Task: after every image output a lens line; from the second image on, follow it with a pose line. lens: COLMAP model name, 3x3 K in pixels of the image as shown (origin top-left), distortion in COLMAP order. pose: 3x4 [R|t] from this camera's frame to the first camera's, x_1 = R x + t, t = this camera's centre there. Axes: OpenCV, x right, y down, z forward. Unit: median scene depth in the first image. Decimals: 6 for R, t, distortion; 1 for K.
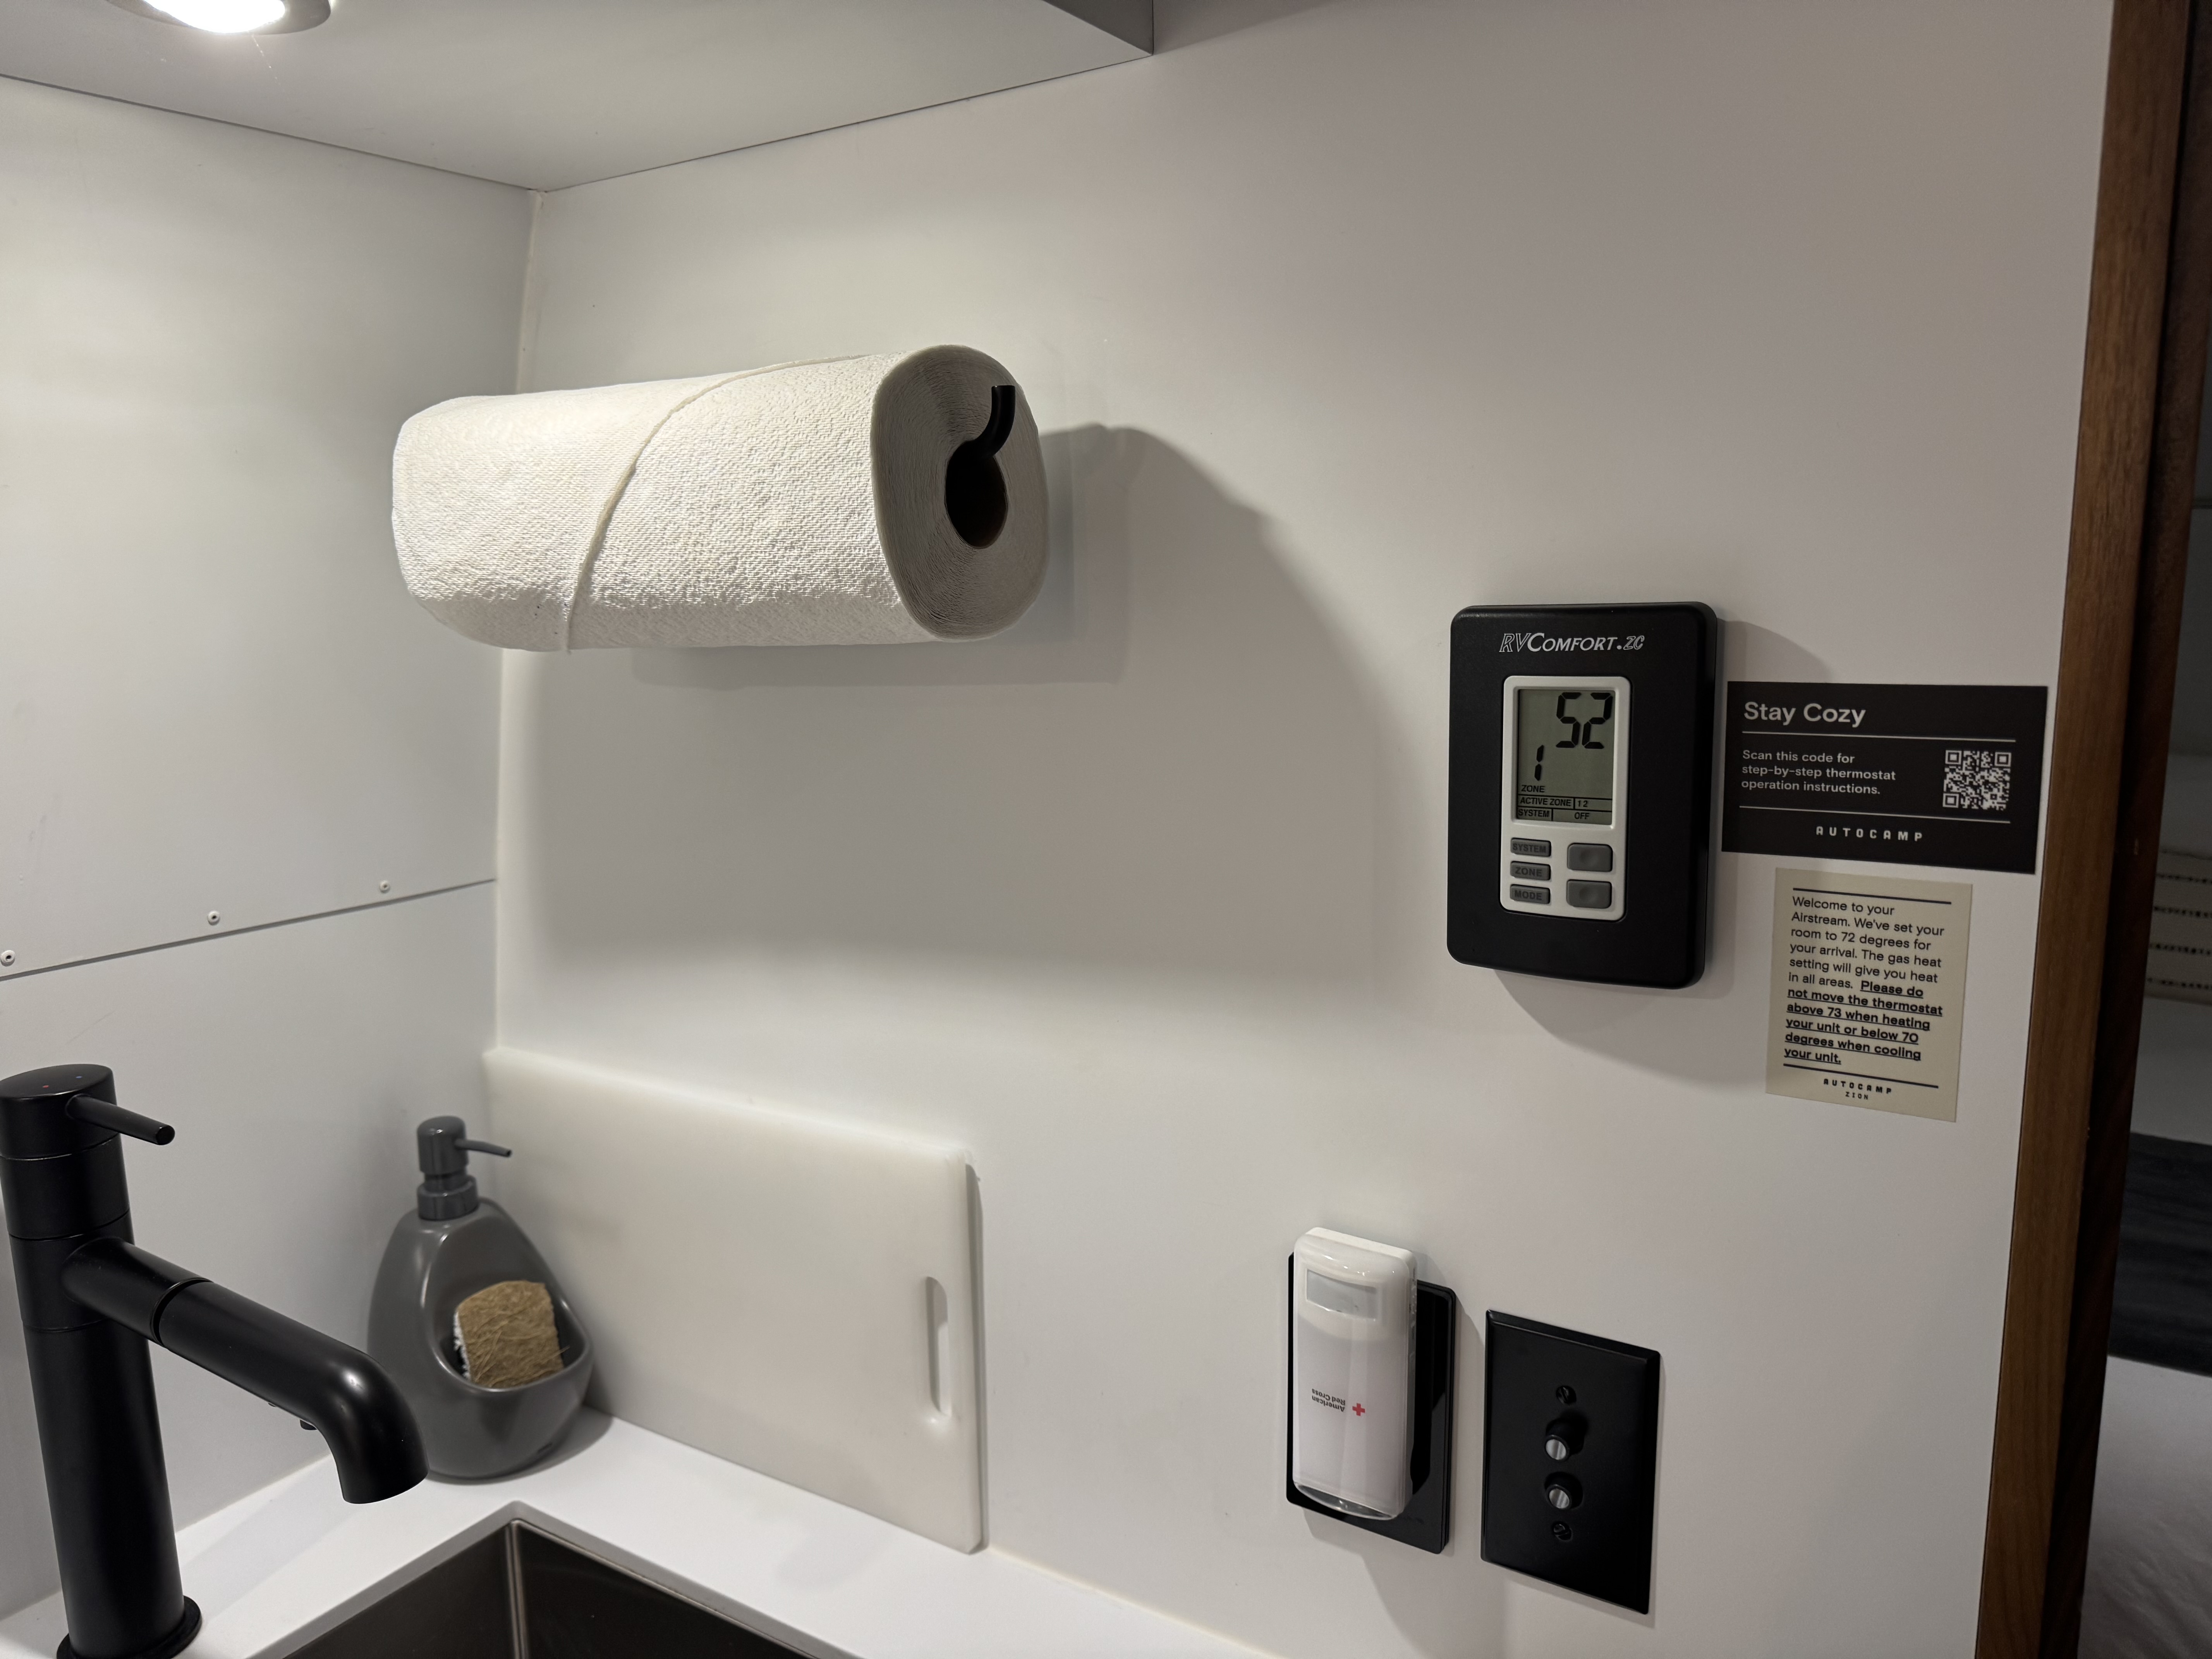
lens RADIAL K [[1566.5, 0, 1106.0], [0, 1566.5, 829.5], [0, 0, 1]] dist [0.084717, -0.156047]
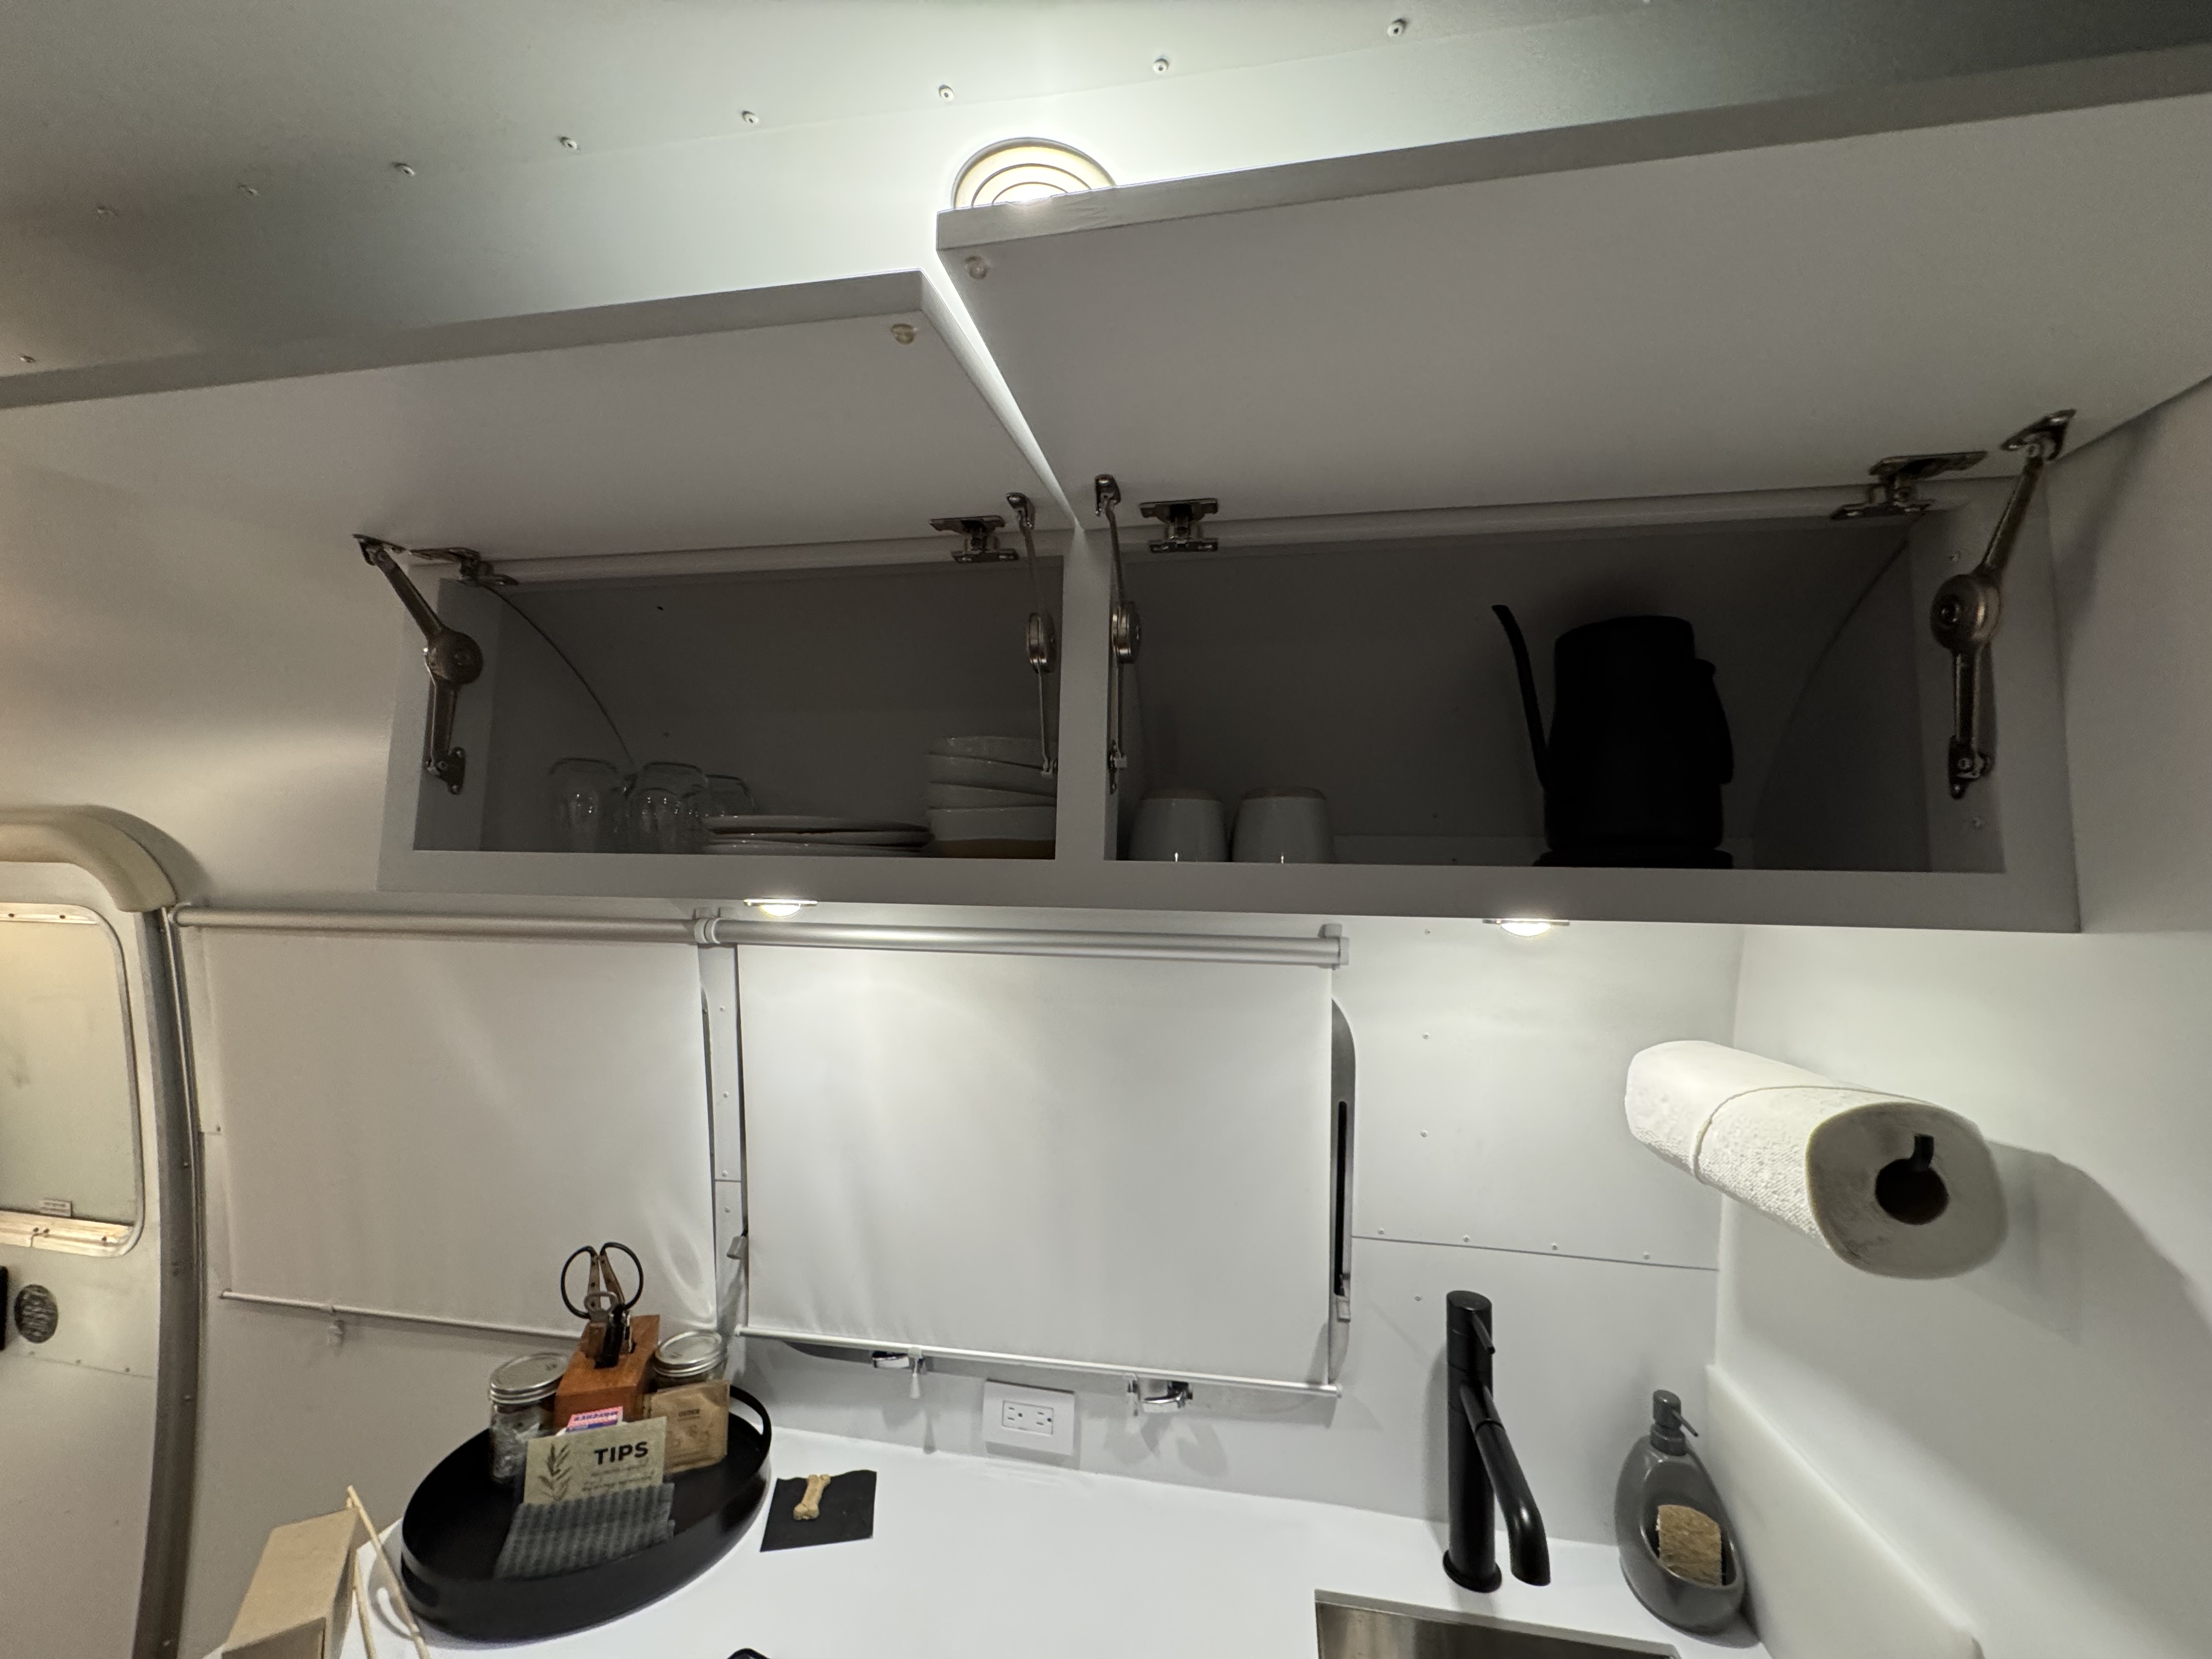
lens RADIAL K [[877.7, 0, 1106.0], [0, 877.7, 829.5], [0, 0, 1]] dist [-0.000239, -0.000583]
pose [[0.377253, -0.051777, -0.924662, 0.347725], [-0.179228, 0.975479, -0.127746, -0.232446], [0.908602, 0.213917, 0.358722, -0.134600]]
